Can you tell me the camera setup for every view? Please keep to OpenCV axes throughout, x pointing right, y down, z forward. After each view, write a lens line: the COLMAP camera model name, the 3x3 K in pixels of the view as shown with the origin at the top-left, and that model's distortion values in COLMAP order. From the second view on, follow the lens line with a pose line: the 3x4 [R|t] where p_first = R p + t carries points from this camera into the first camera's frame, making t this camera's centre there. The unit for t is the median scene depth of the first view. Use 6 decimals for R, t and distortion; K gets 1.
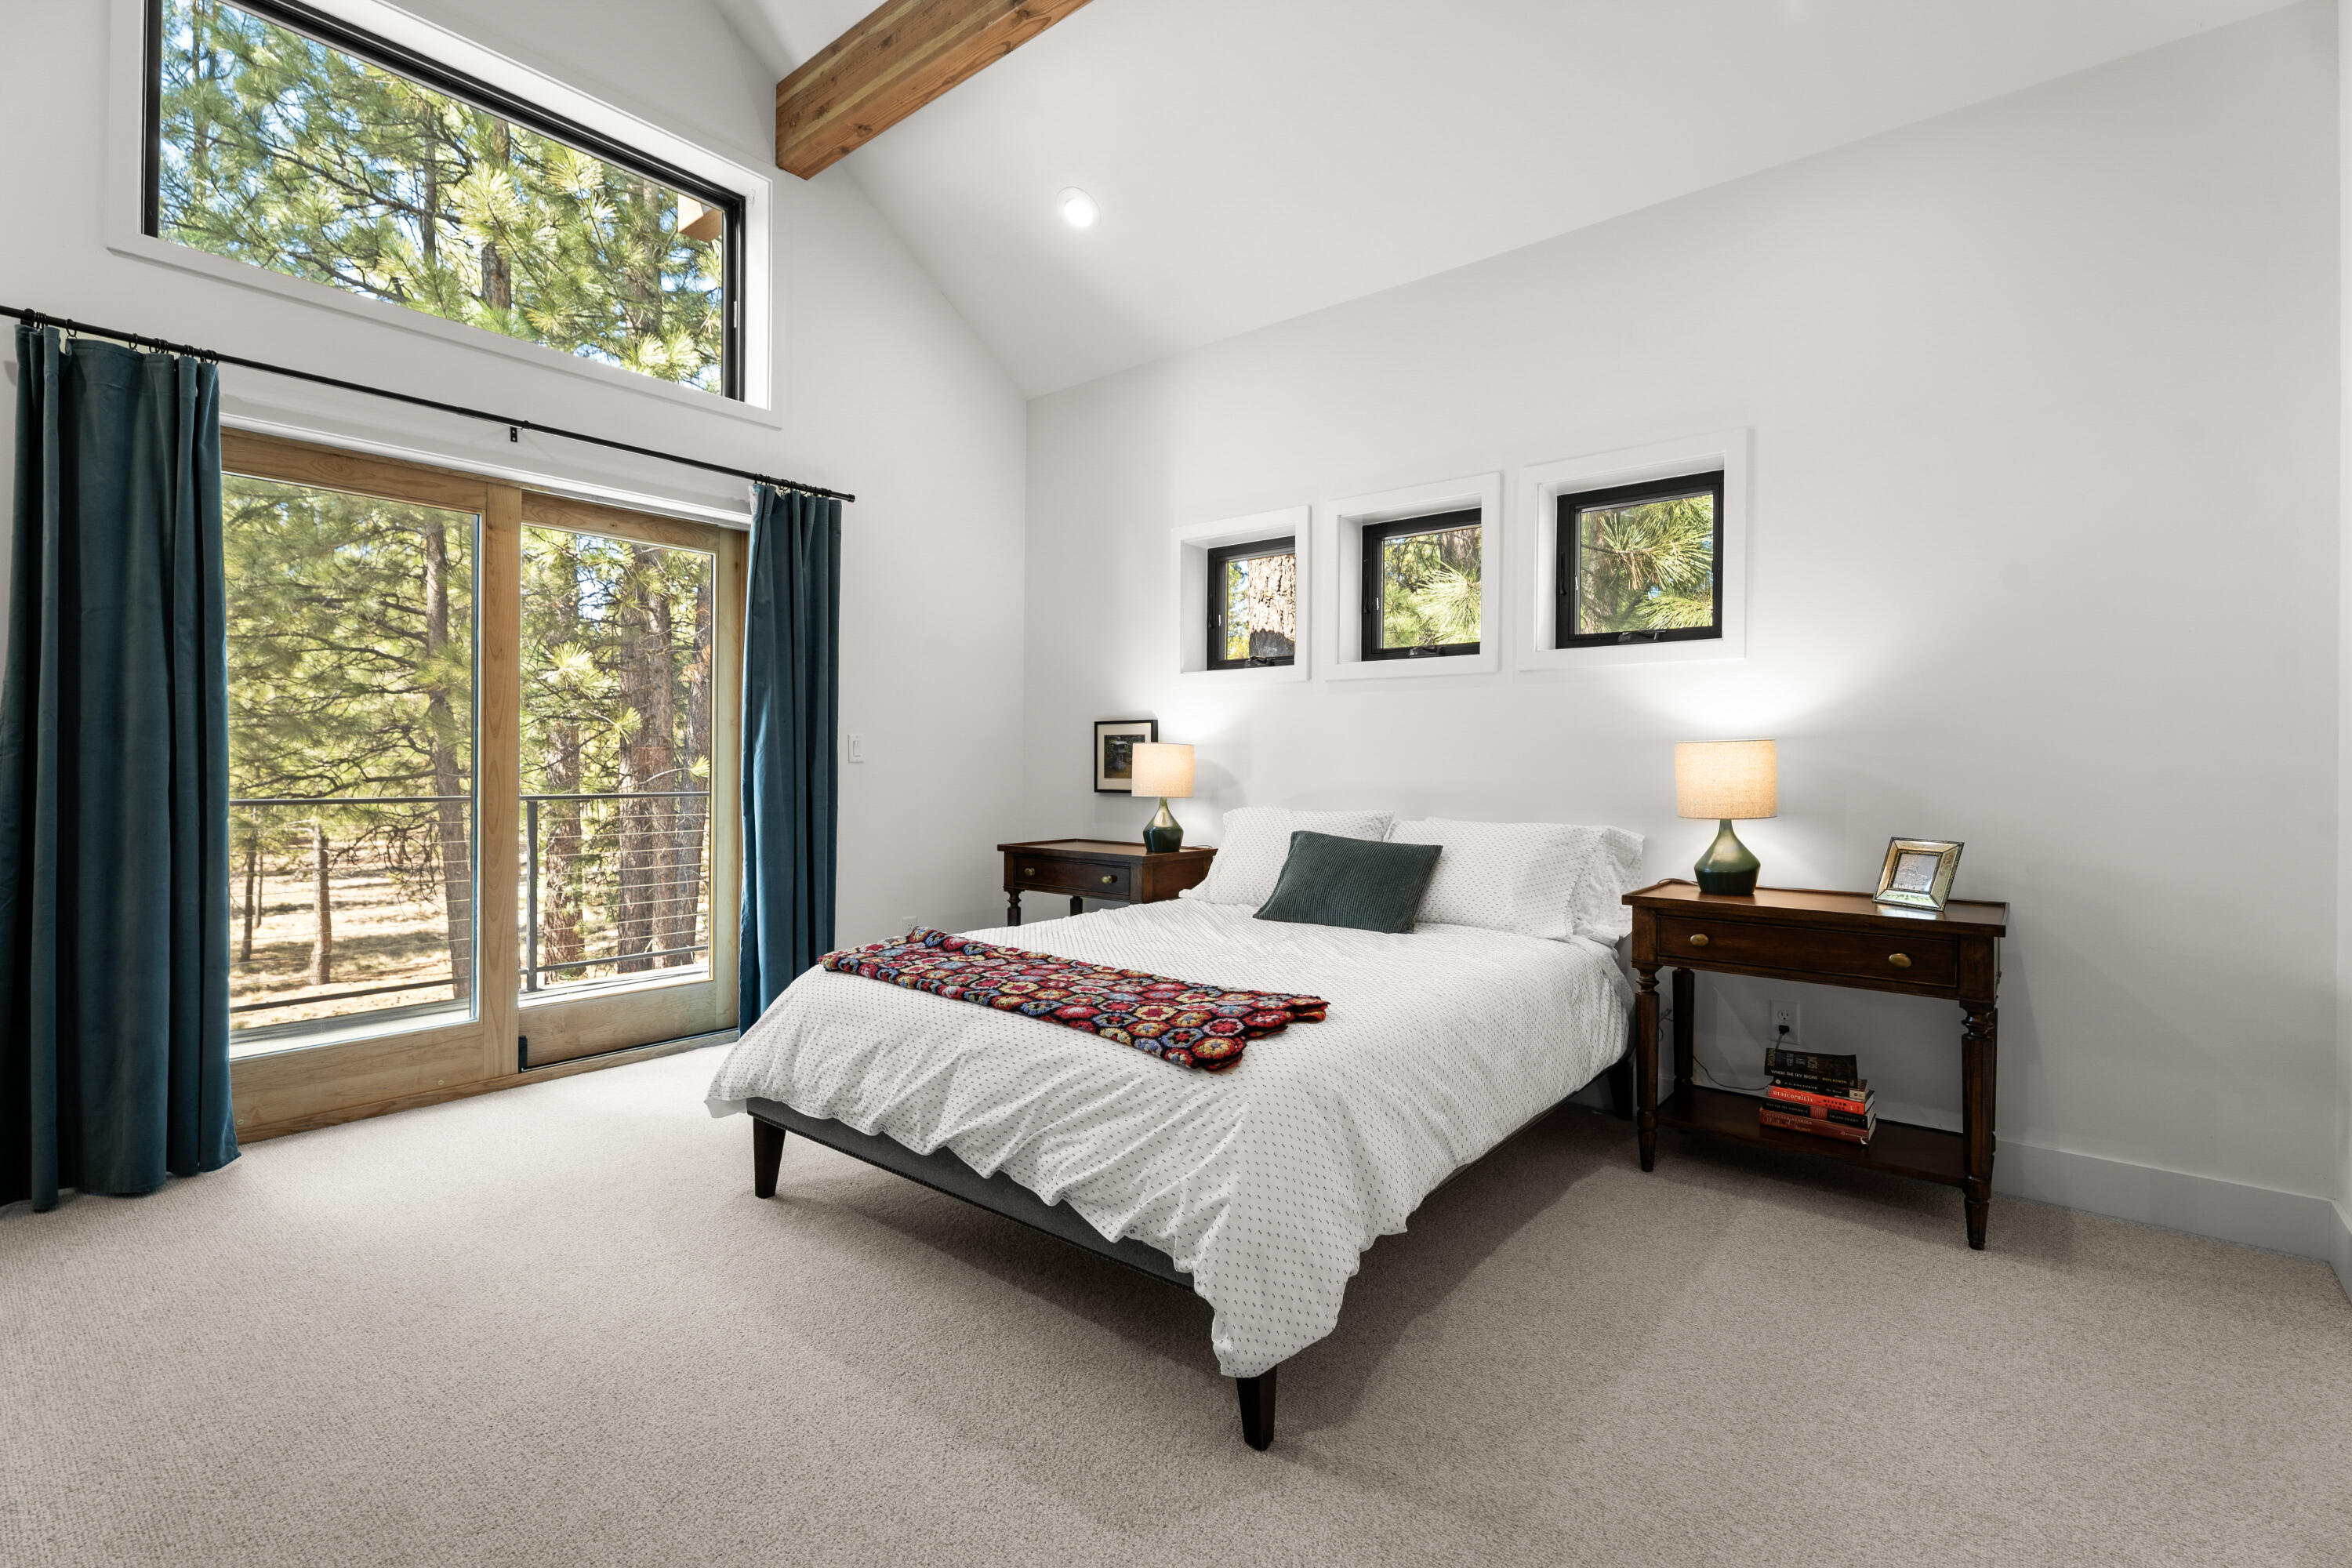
lens RADIAL K [[1038.0, 0, 1189.1], [0, 1038.0, 763.4], [0, 0, 1]] dist [-0.012727, 0.001166]
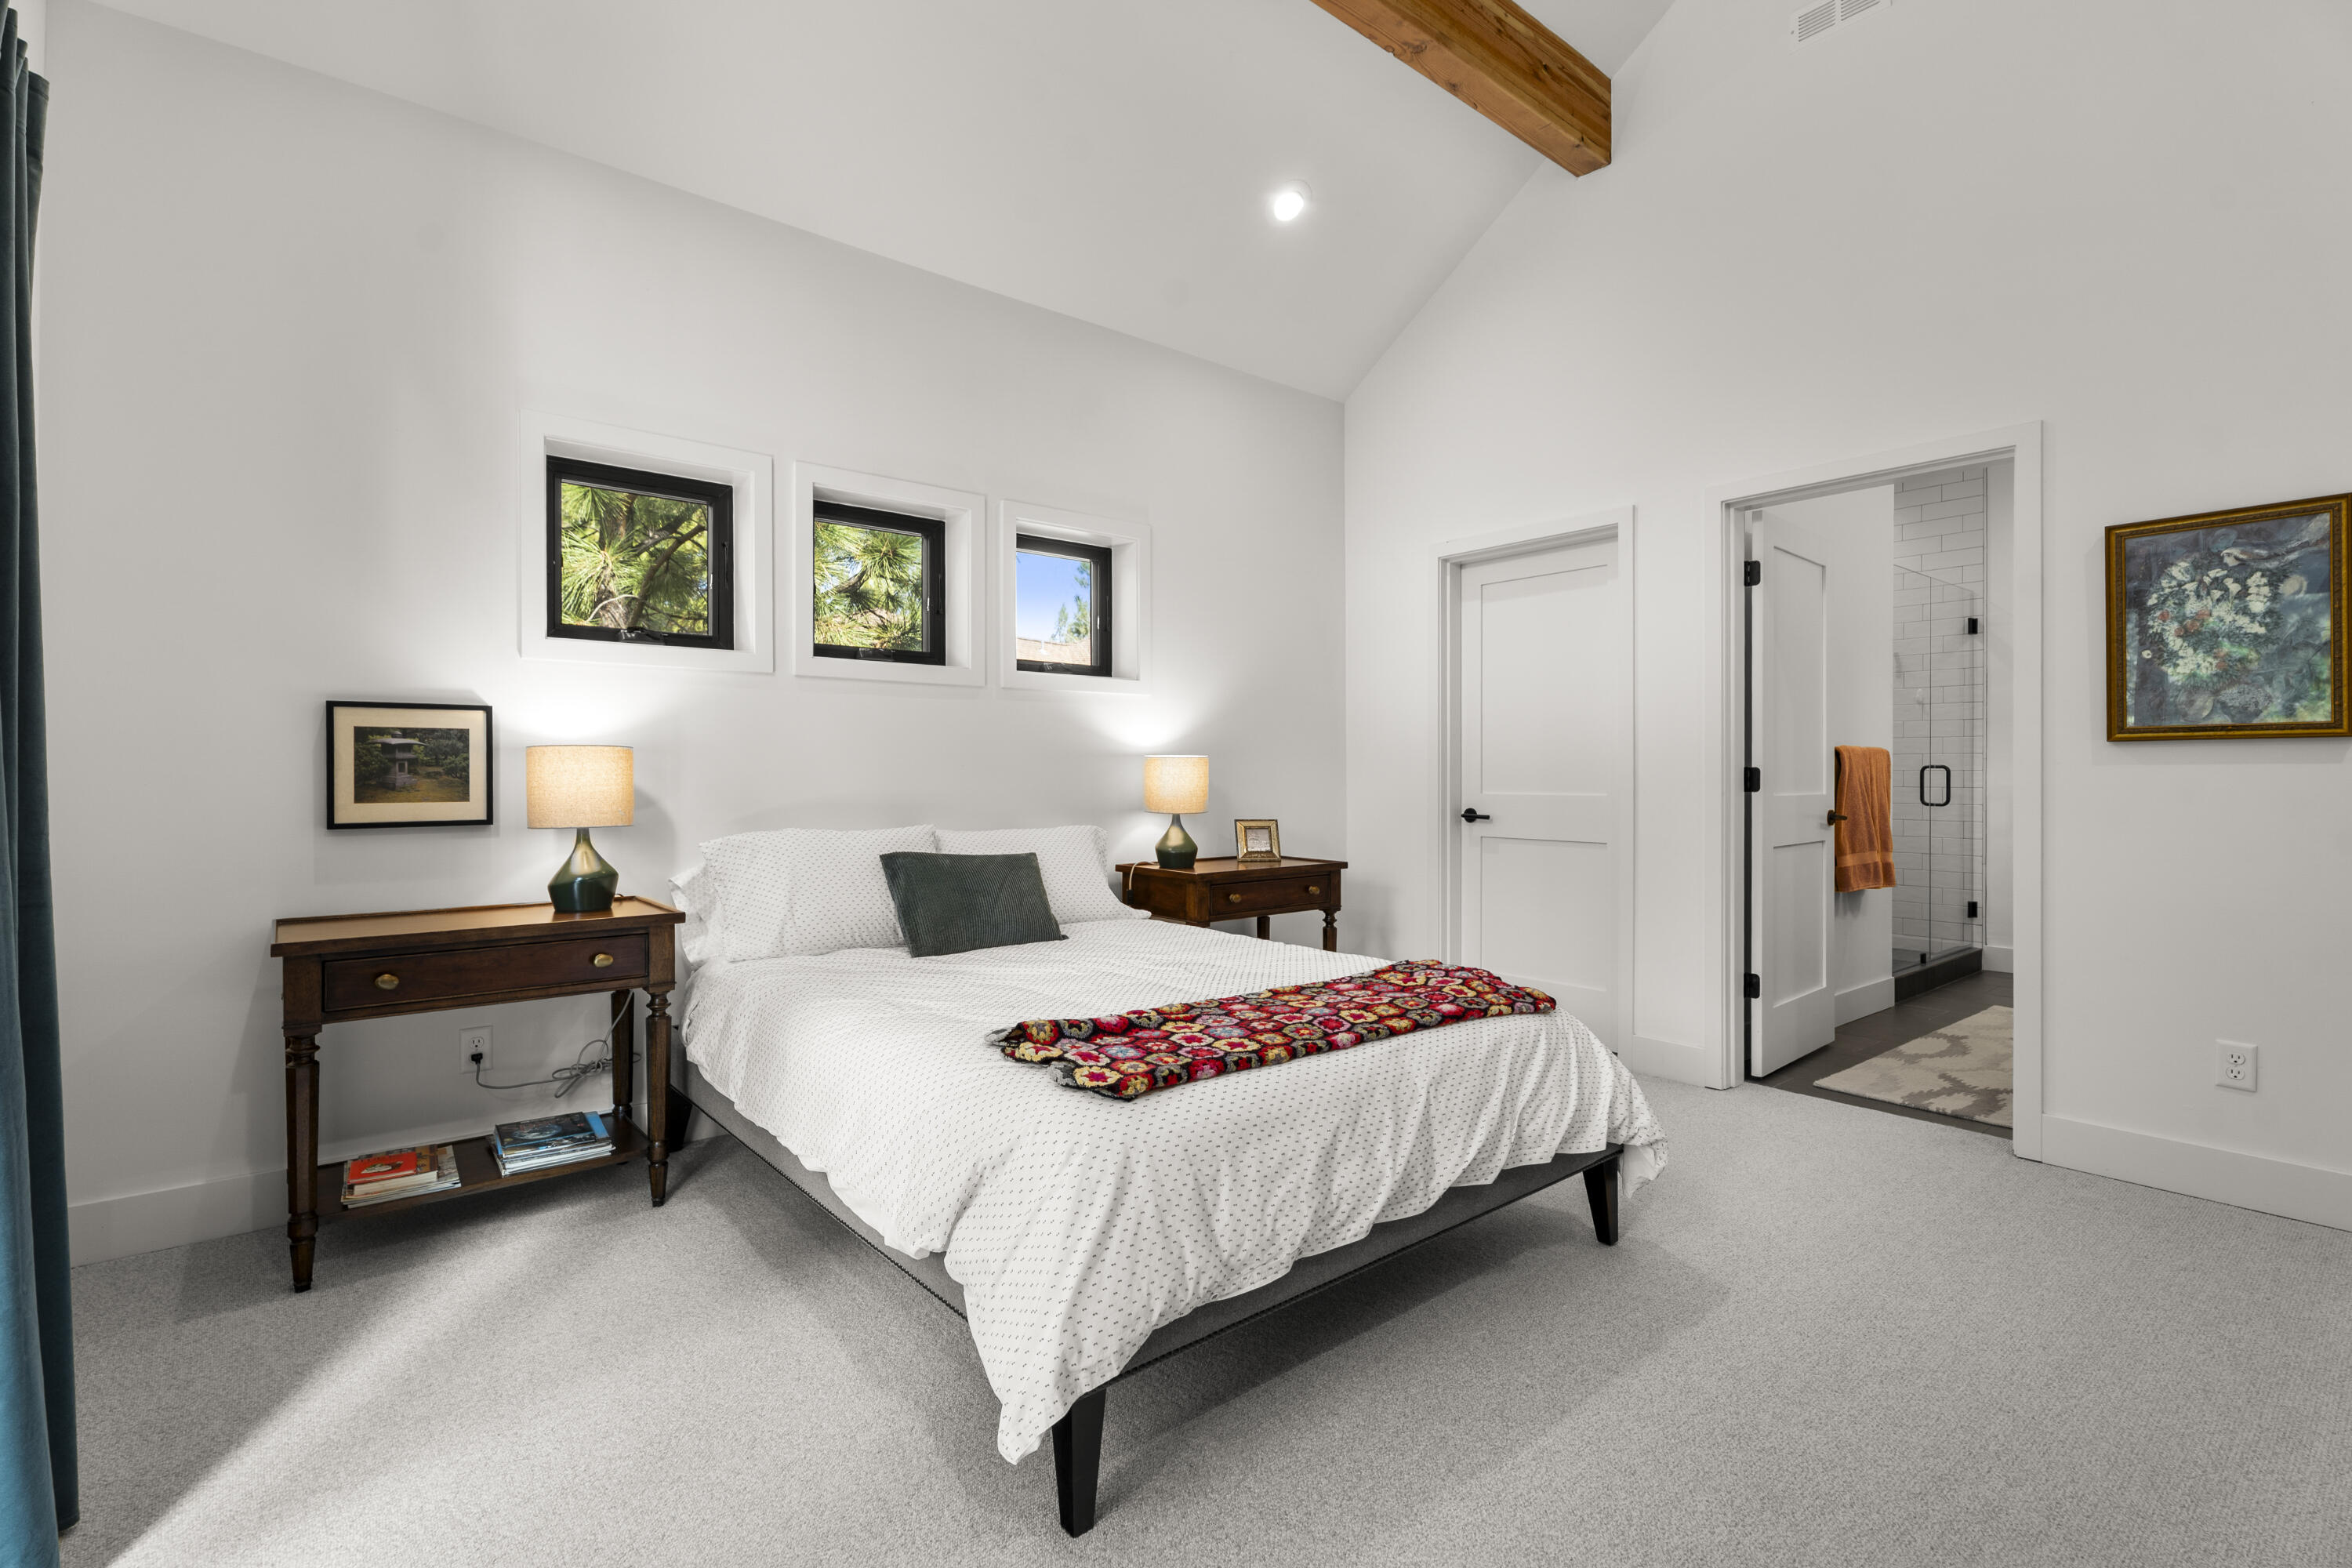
lens RADIAL K [[1038.0, 0, 1171.3], [0, 1038.0, 795.3], [0, 0, 1]] dist [-0.012727, 0.001166]
pose [[0.237273, -0.025310, 0.971113, -0.687674], [0.004376, 0.999678, 0.024986, -0.002985], [-0.971433, -0.001679, 0.237308, 0.589170]]
